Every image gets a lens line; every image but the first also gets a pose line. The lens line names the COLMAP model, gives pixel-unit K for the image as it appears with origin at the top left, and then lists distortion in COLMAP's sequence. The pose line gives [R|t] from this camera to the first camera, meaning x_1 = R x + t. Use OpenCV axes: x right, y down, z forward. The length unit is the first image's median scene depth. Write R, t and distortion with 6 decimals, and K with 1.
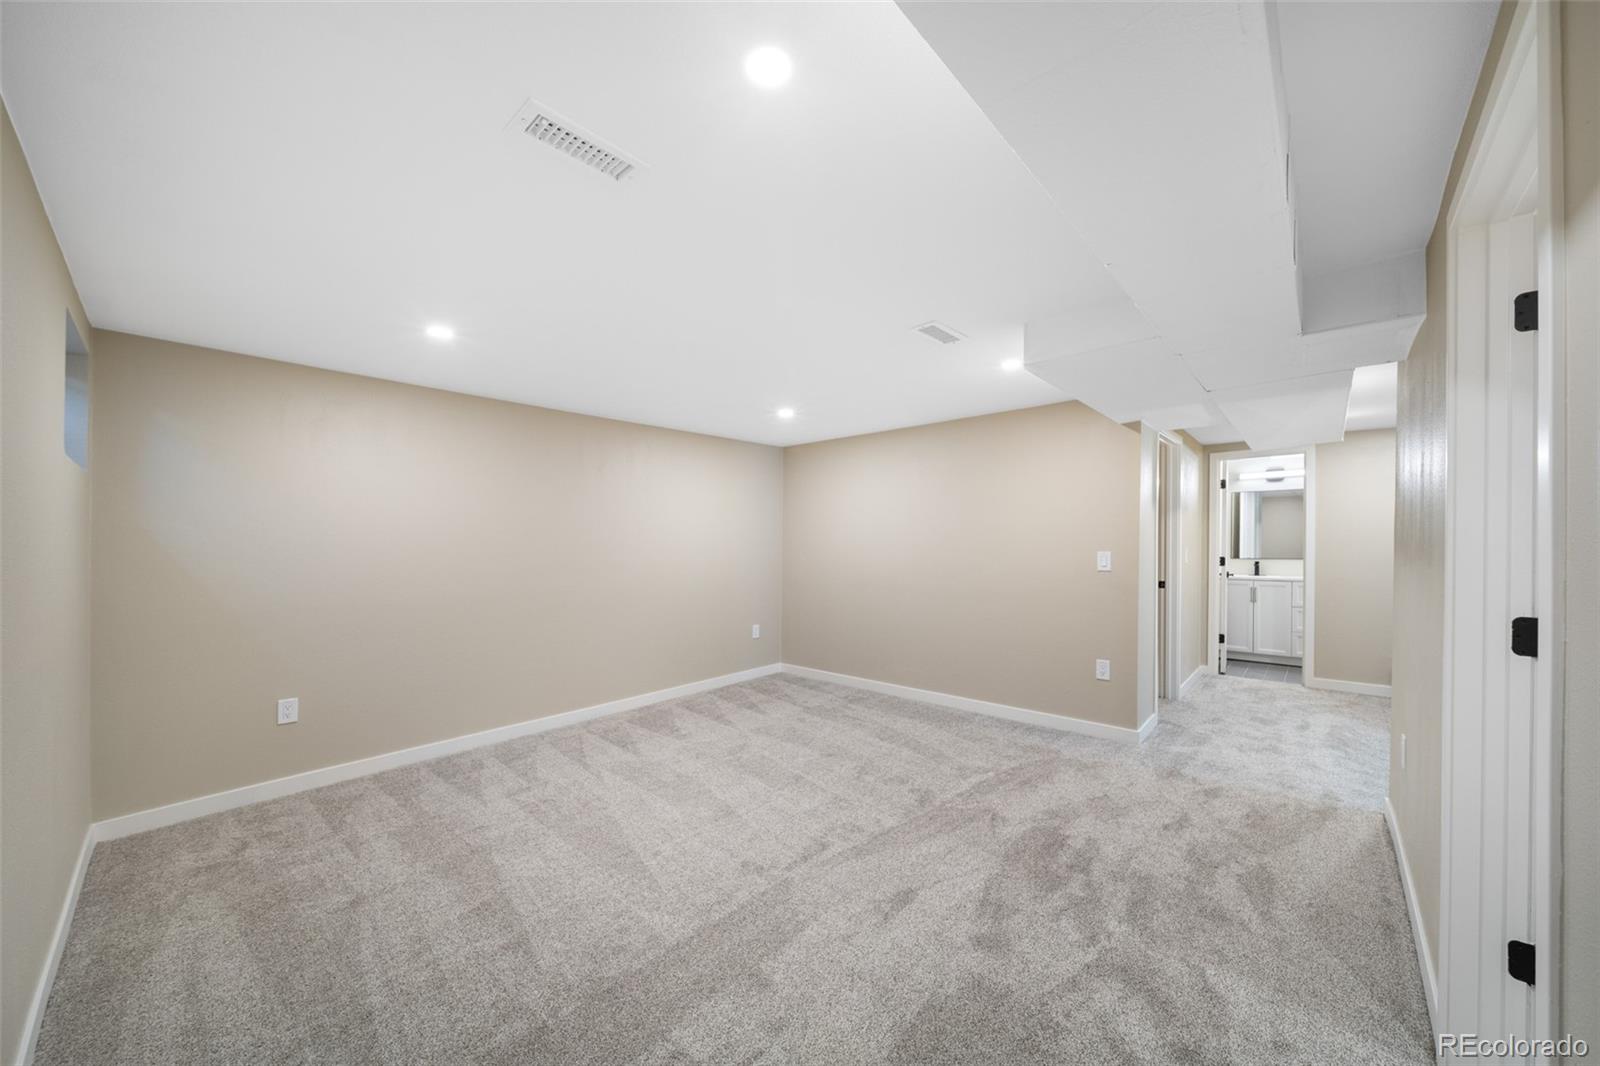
lens RADIAL K [[568.7, 0, 796.5], [0, 568.7, 539.2], [0, 0, 1]] dist [-0.002563, -0.000516]
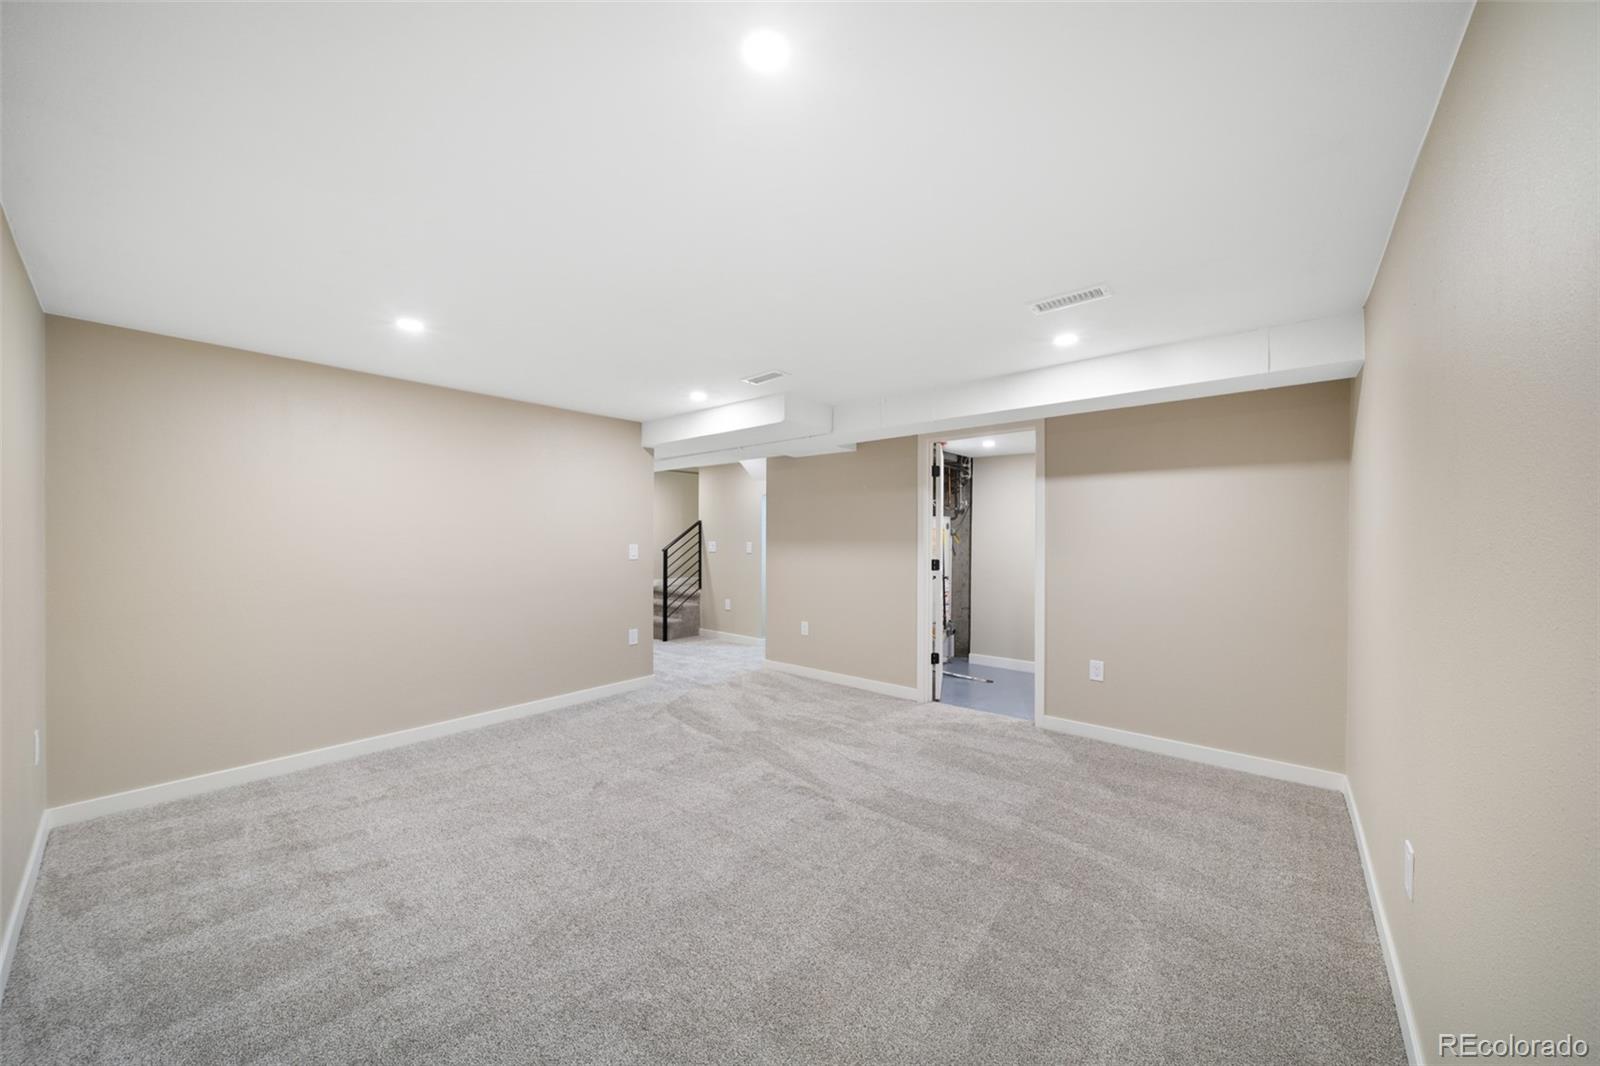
lens RADIAL K [[568.7, 0, 796.2], [0, 568.7, 536.4], [0, 0, 1]] dist [-0.002563, -0.000516]
pose [[-0.038962, 0.006339, 0.999221, -0.876977], [-0.005967, 0.999961, -0.006576, 0.013097], [-0.999223, -0.006219, -0.038923, 0.800044]]
